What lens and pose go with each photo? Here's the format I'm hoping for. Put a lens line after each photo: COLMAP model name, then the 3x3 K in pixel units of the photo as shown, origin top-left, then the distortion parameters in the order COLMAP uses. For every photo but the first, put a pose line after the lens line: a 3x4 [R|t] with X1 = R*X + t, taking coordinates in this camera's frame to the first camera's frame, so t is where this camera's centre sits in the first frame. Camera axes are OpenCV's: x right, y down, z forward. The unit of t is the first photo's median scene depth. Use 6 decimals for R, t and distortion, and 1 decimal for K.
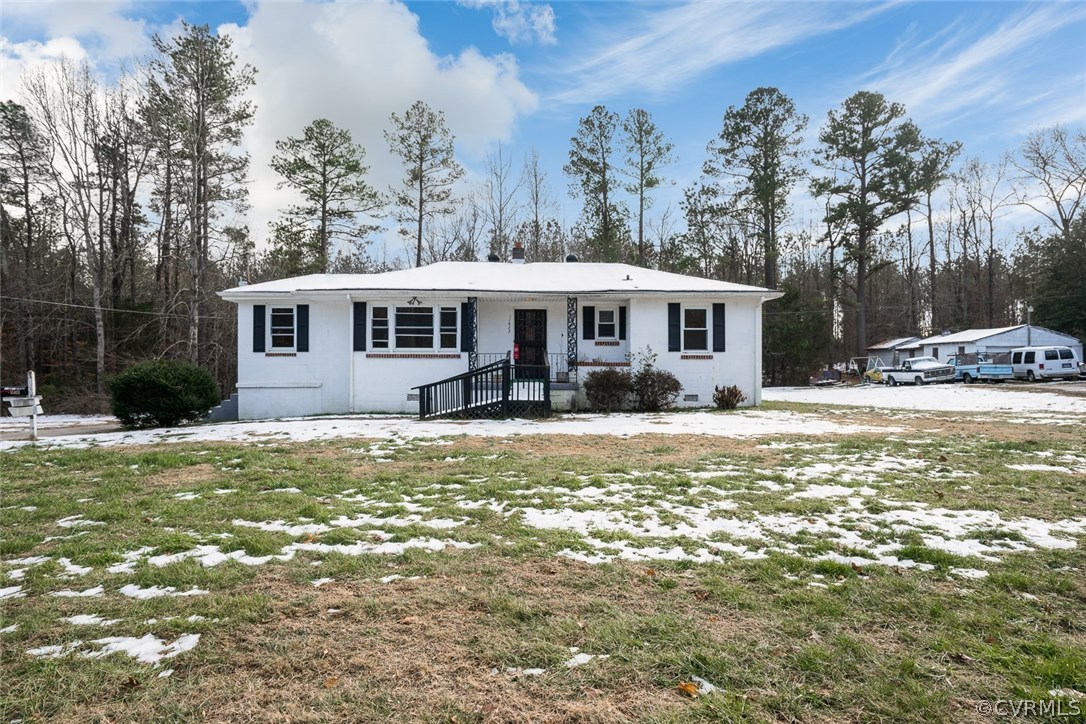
lens RADIAL K [[655.3, 0, 544.8], [0, 655.3, 370.3], [0, 0, 1]] dist [-0.044588, -0.000296]
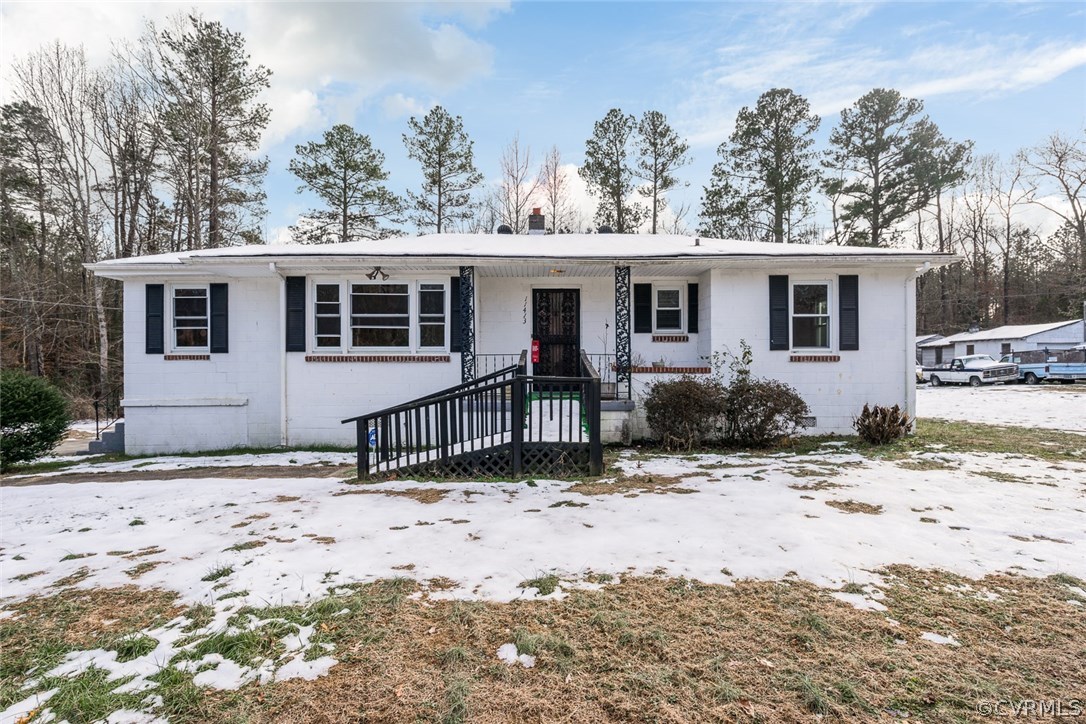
lens RADIAL K [[563.5, 0, 543.5], [0, 563.5, 359.0], [0, 0, 1]] dist [0.001914, -0.000046]
pose [[0.999683, -0.004573, -0.024754, -0.006656], [0.004195, 0.999874, -0.015284, -0.003815], [0.024821, 0.015176, 0.999577, 0.133658]]
